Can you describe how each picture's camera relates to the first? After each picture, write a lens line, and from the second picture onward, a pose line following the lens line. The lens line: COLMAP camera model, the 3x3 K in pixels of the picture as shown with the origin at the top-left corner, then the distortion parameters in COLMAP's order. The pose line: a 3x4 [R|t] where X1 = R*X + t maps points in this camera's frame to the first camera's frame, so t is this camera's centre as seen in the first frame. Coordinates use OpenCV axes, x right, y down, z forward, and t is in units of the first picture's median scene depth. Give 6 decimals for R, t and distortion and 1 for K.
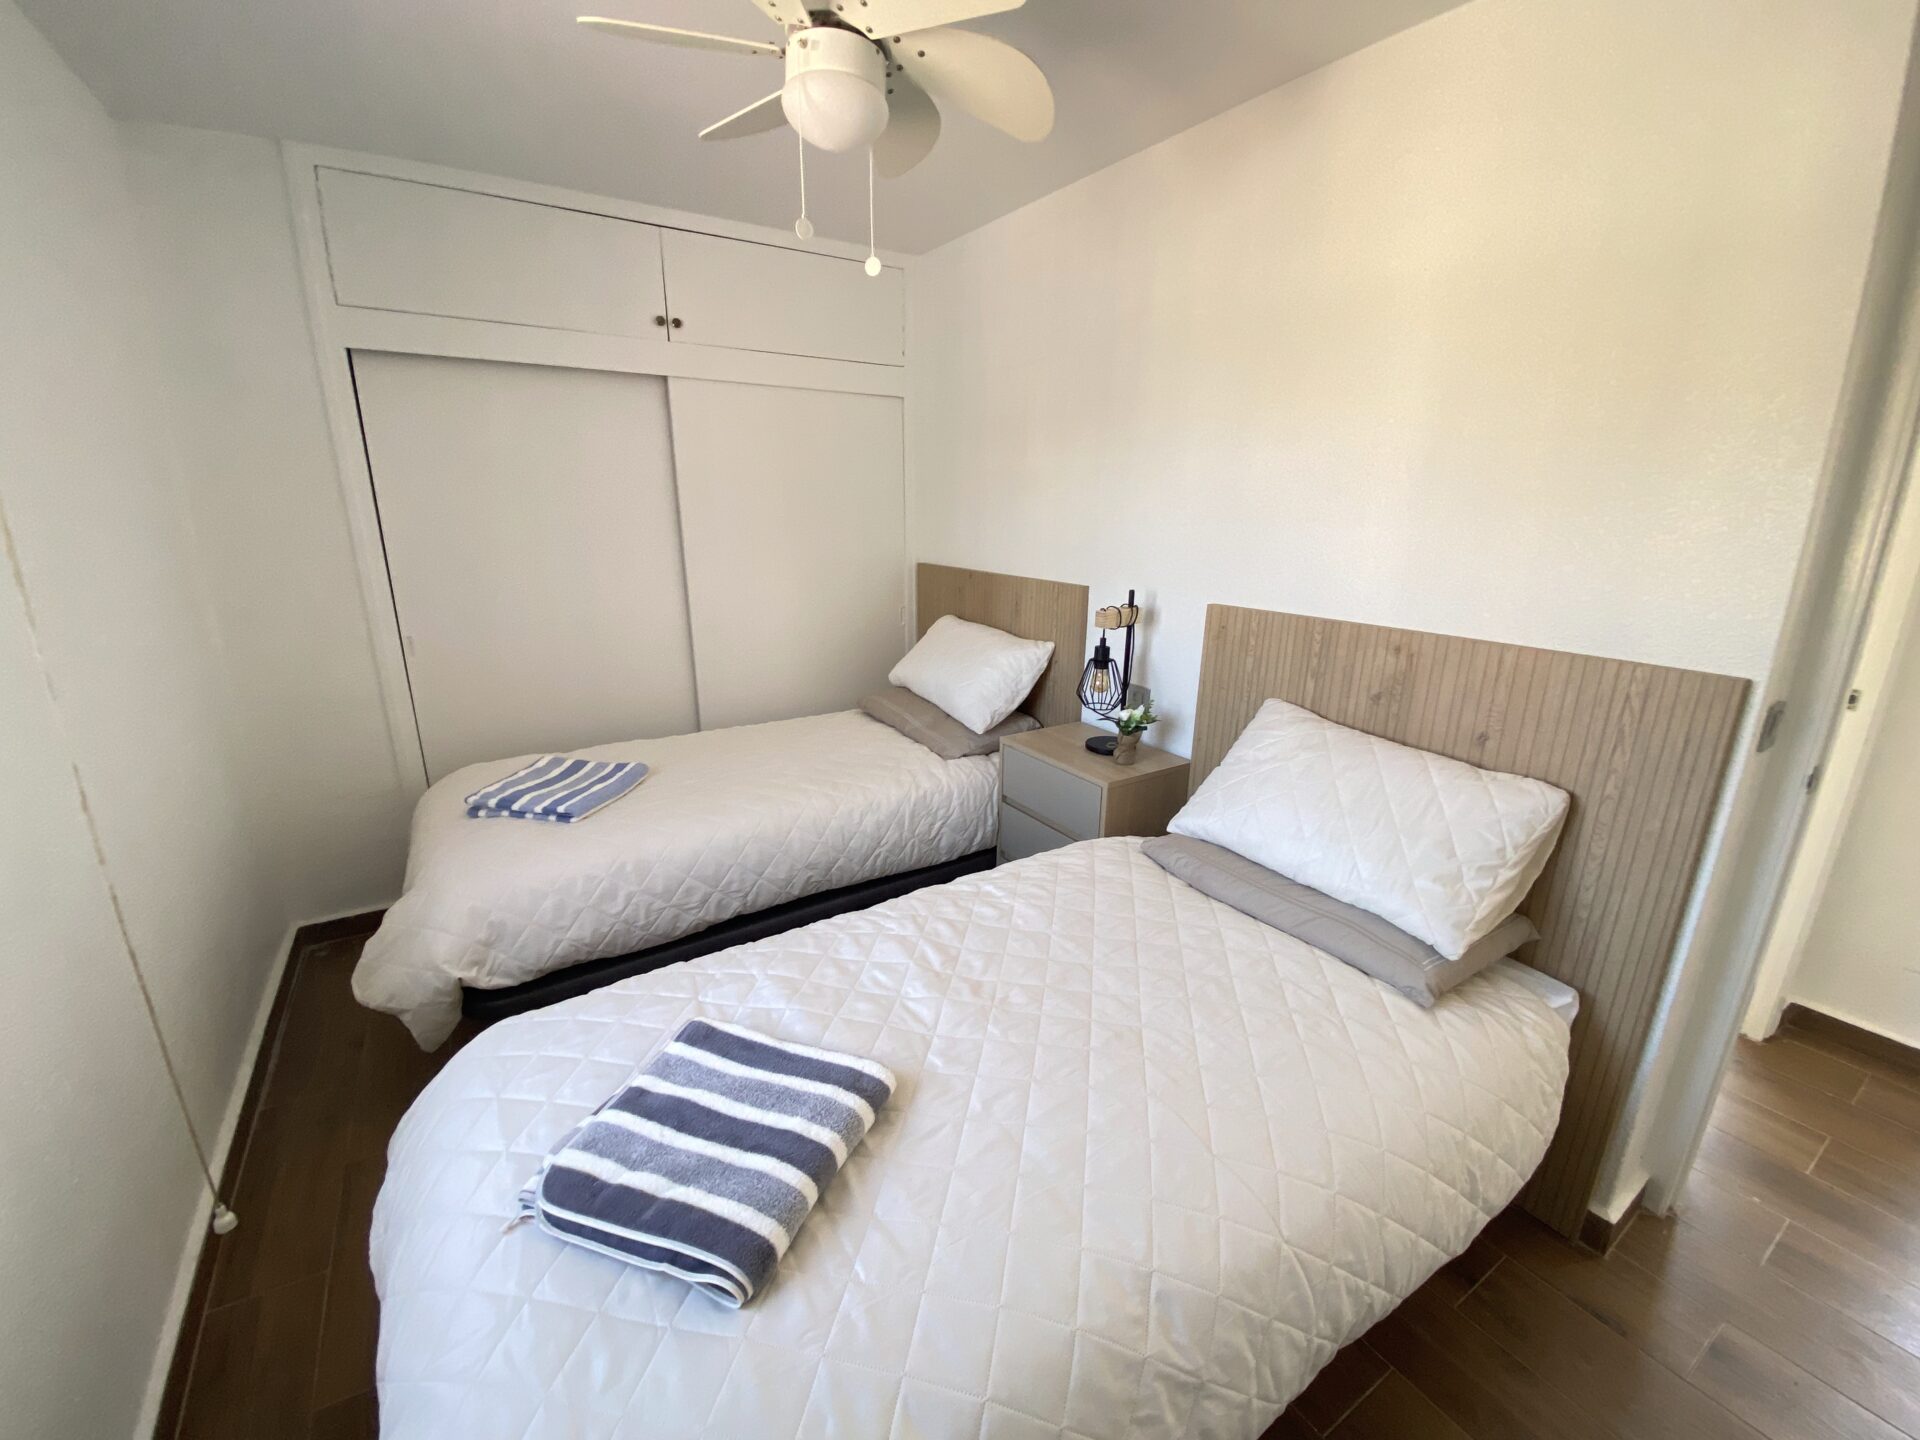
lens RADIAL K [[776.2, 0, 956.7], [0, 776.2, 726.0], [0, 0, 1]] dist [0.003025, -0.006183]
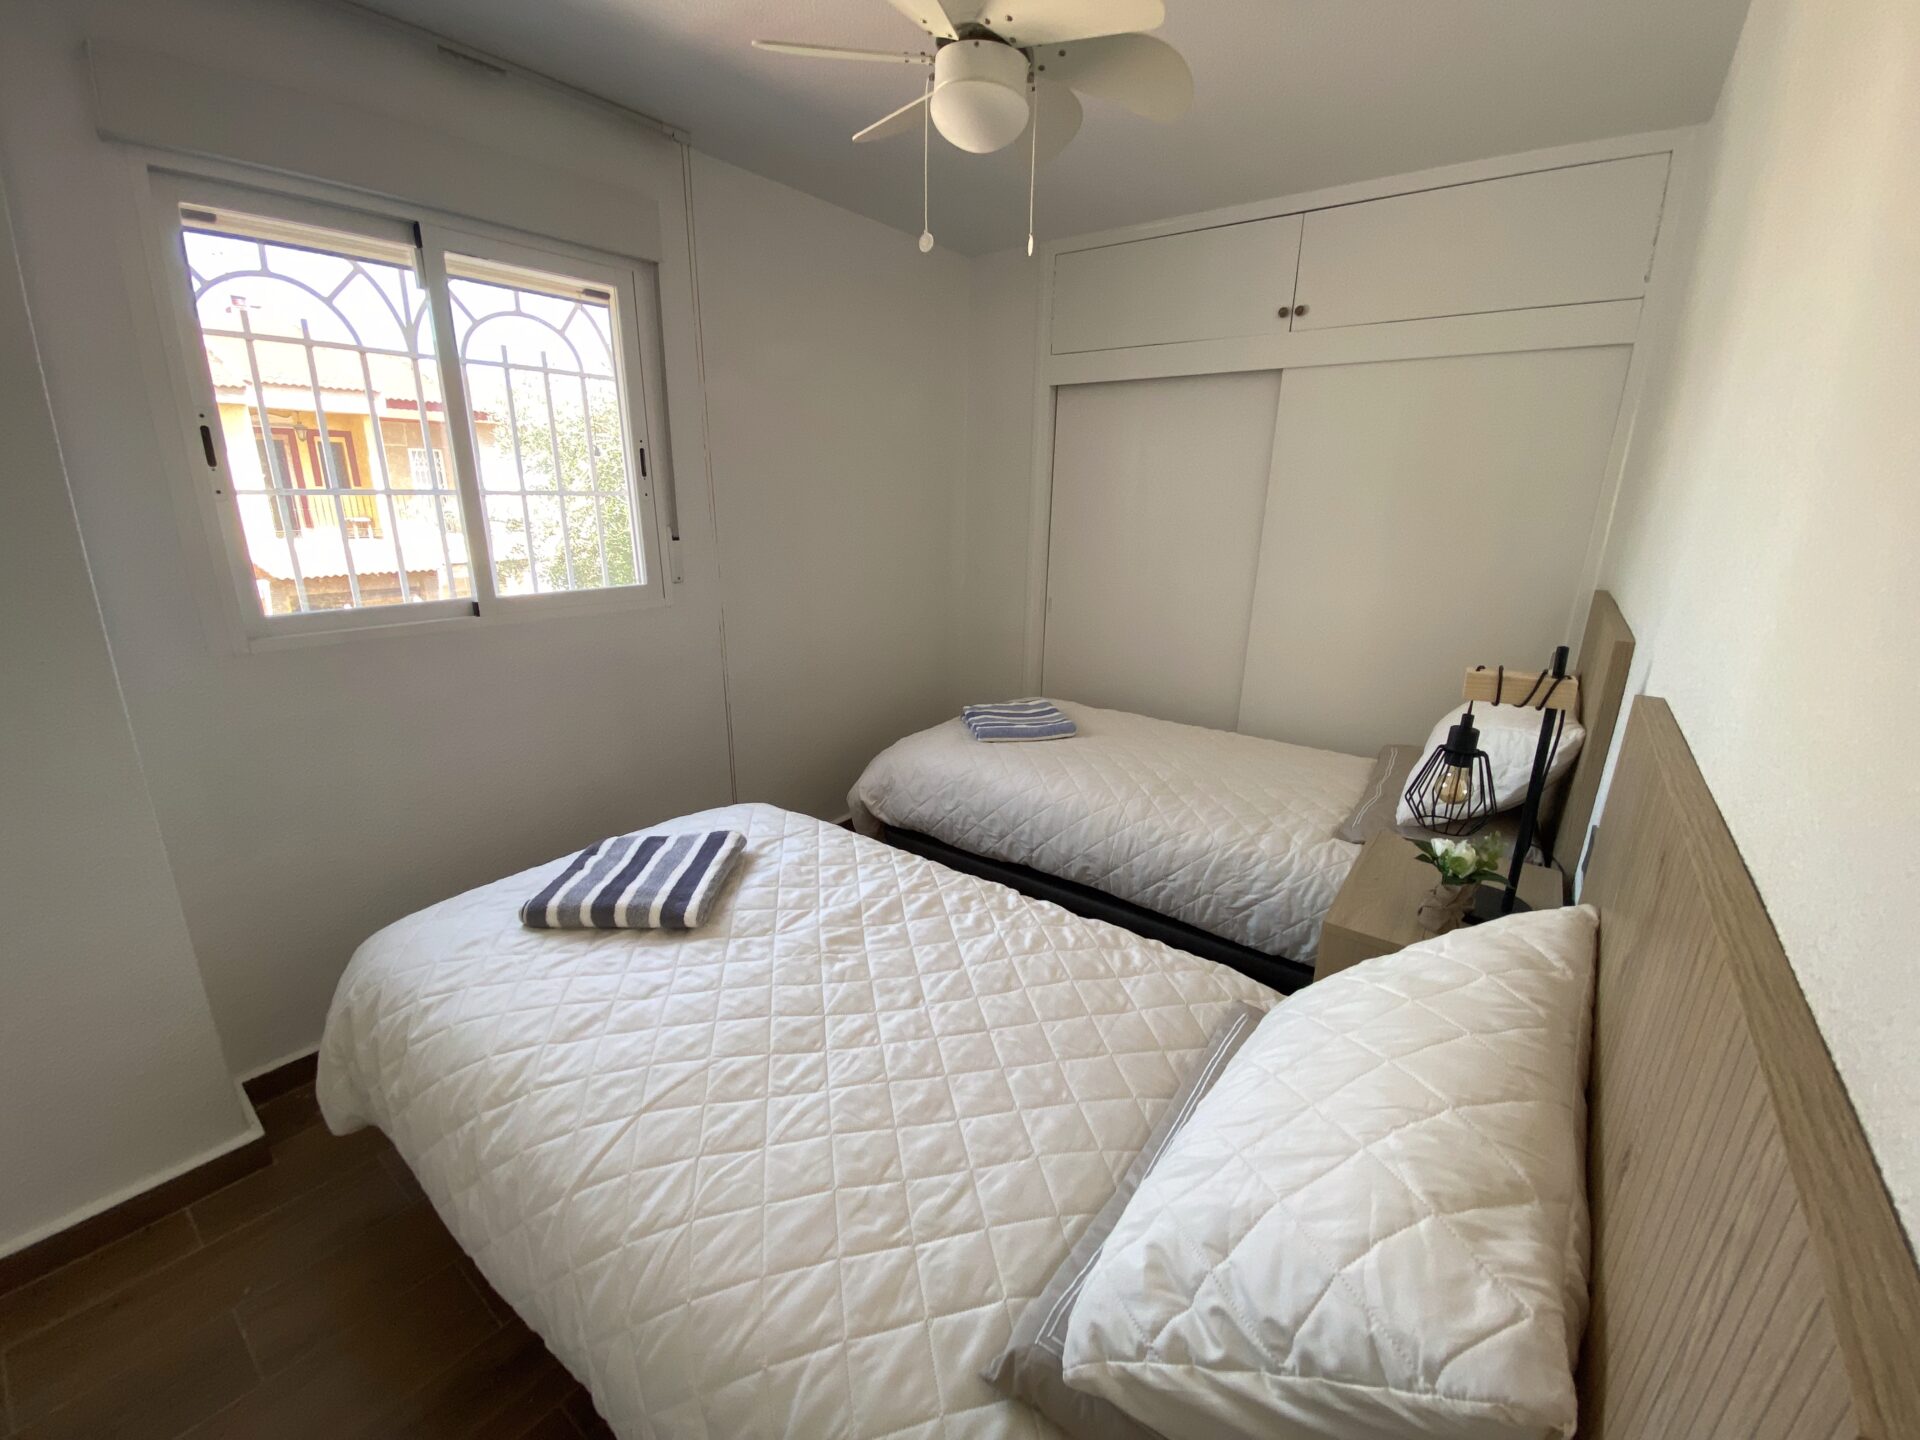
lens RADIAL K [[776.2, 0, 959.4], [0, 776.2, 724.7], [0, 0, 1]] dist [0.003025, -0.006183]
pose [[0.355134, 0.266854, -0.895918, 0.617308], [-0.280980, 0.944544, 0.169959, -0.105567], [0.891588, 0.191377, 0.410421, 0.424278]]
